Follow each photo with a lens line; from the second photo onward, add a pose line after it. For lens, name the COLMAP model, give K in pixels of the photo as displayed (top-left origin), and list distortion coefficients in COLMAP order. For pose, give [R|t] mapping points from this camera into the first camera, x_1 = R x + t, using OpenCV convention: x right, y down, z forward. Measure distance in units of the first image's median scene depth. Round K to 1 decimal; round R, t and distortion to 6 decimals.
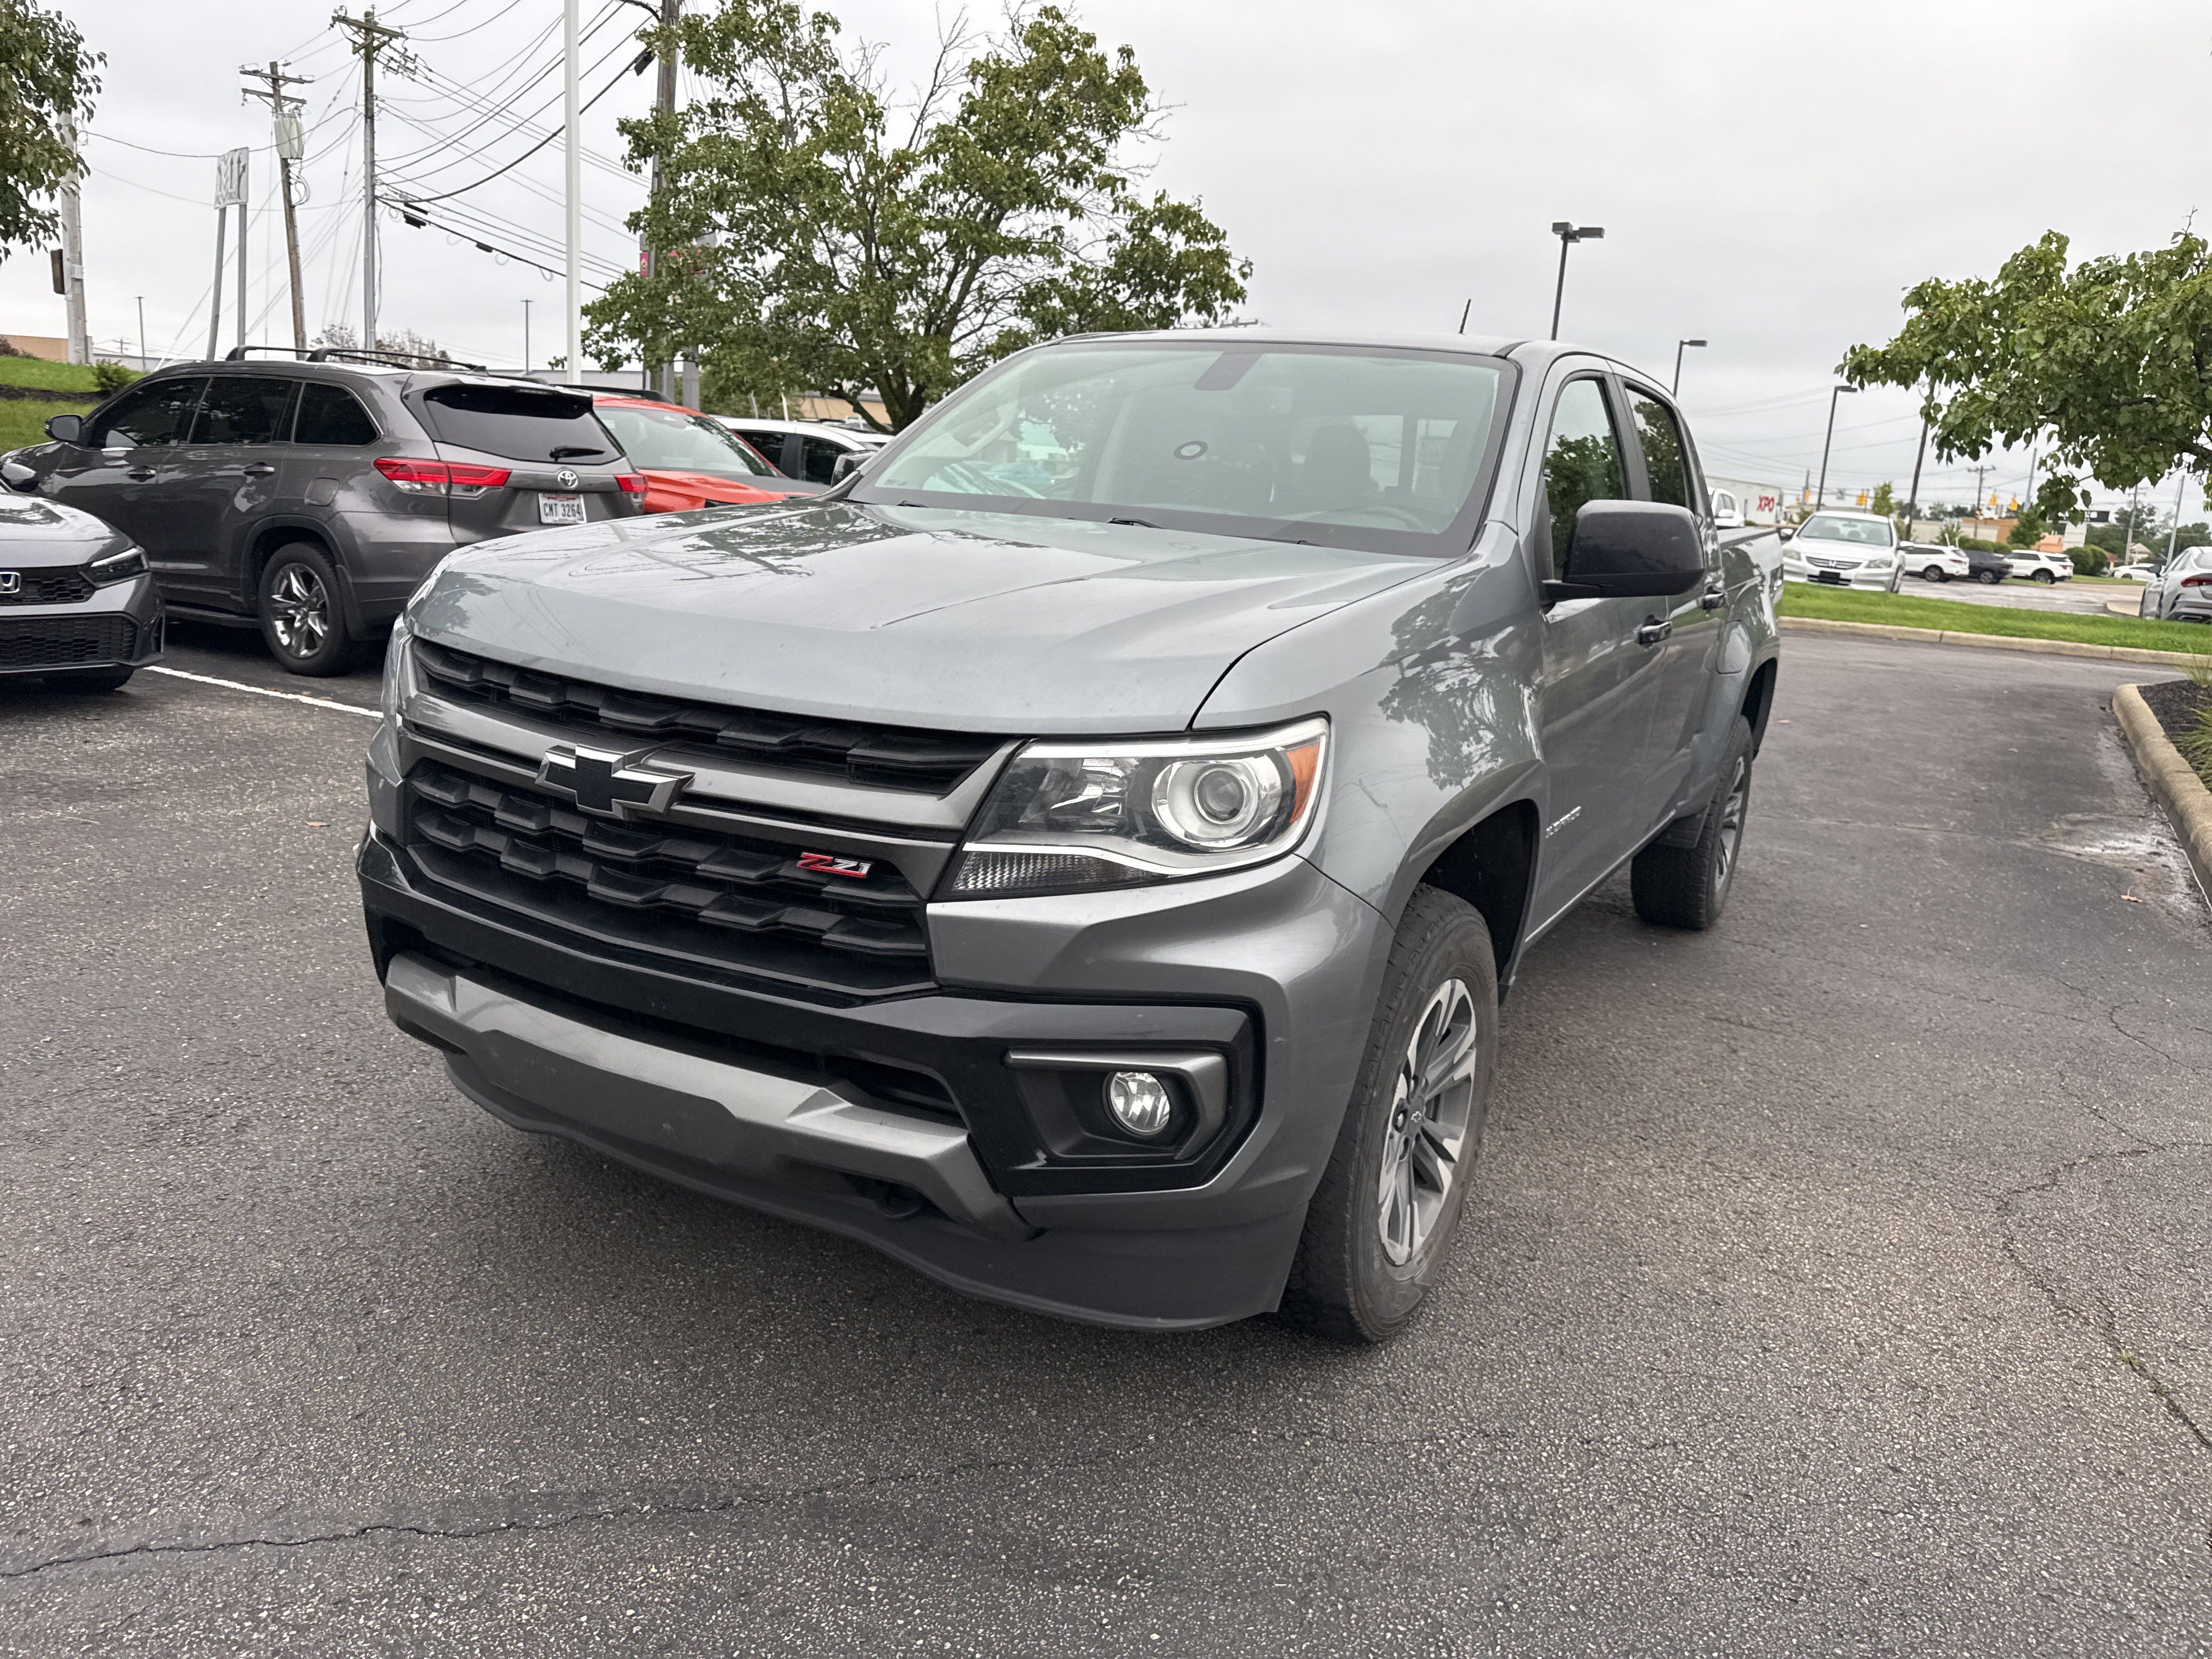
lens RADIAL K [[1554.8, 0, 1091.1], [0, 1554.8, 814.0], [0, 0, 1]] dist [0.014931, -0.017763]
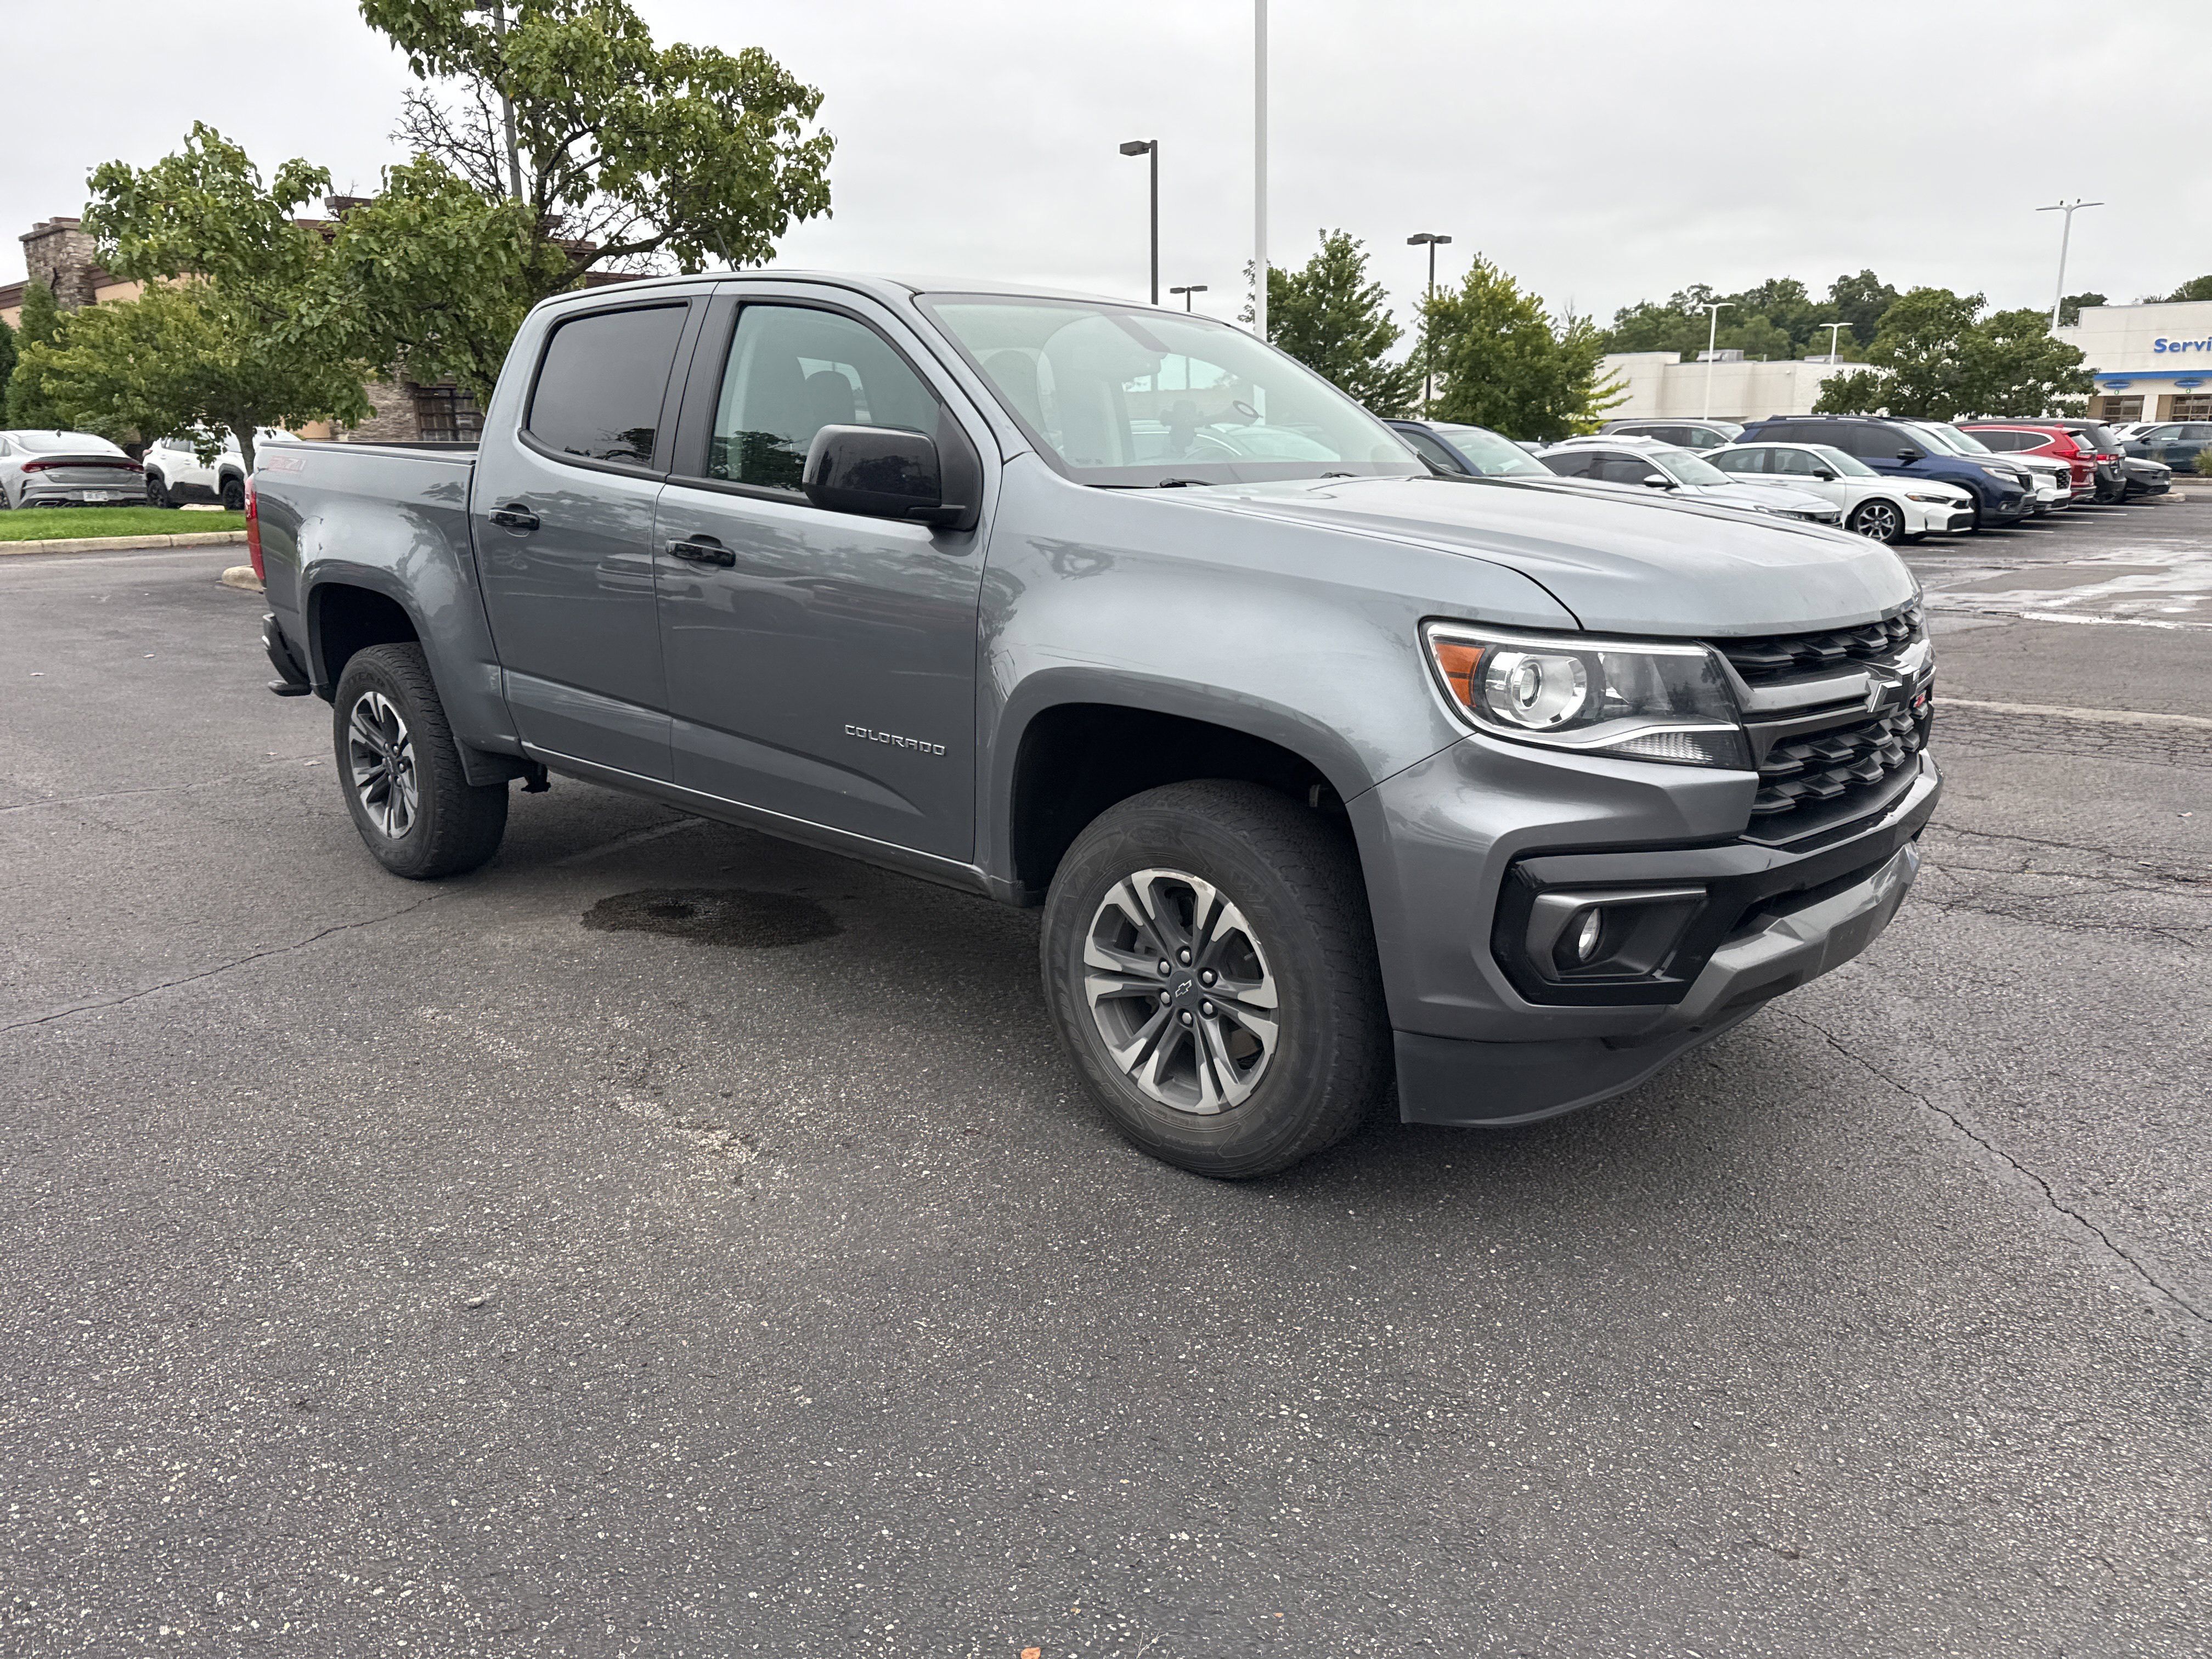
lens RADIAL K [[1572.6, 0, 1093.2], [0, 1572.6, 849.4], [0, 0, 1]] dist [0.026134, -0.029556]
pose [[0.217504, -0.309982, 0.925529, -0.835266], [0.220078, 0.939387, 0.262904, -0.190982], [-0.950925, 0.146505, 0.272541, 0.615748]]
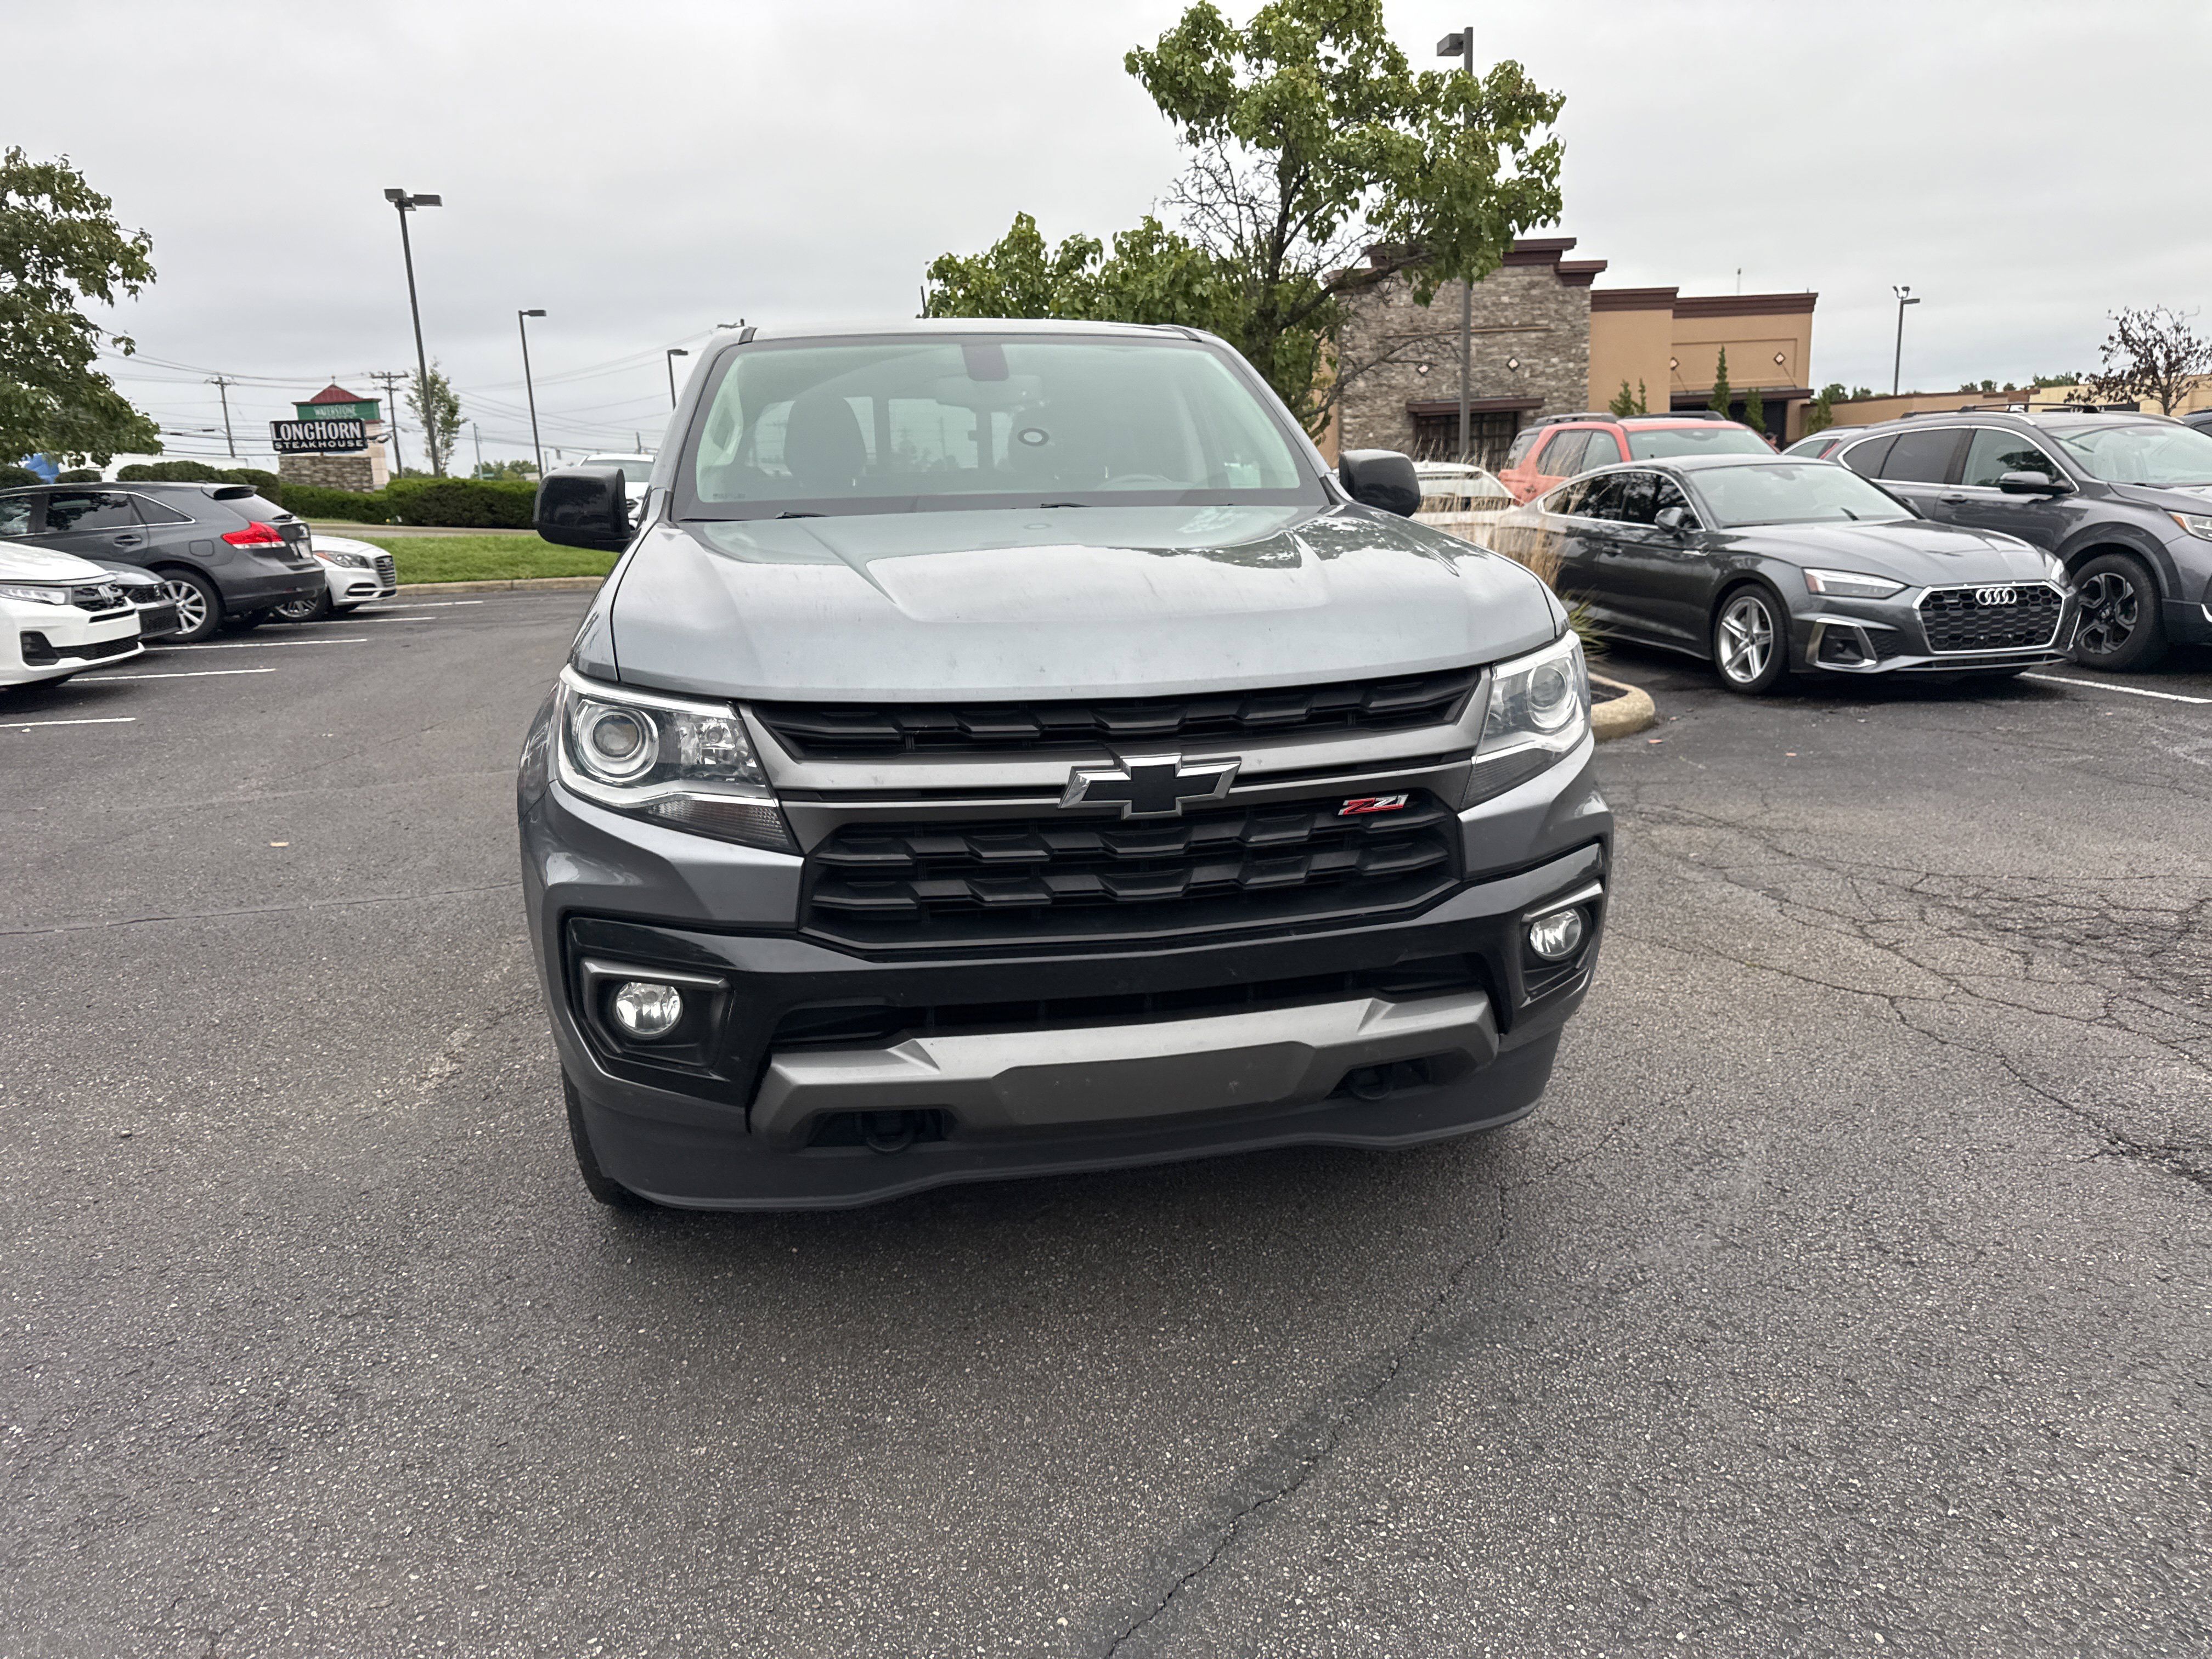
lens RADIAL K [[1565.8, 0, 1092.5], [0, 1565.8, 842.5], [0, 0, 1]] dist [0.024950, -0.029760]
pose [[0.760684, -0.235791, 0.604783, -0.463619], [0.216530, 0.970501, 0.106029, -0.048684], [-0.611943, 0.050299, 0.789301, 0.091821]]
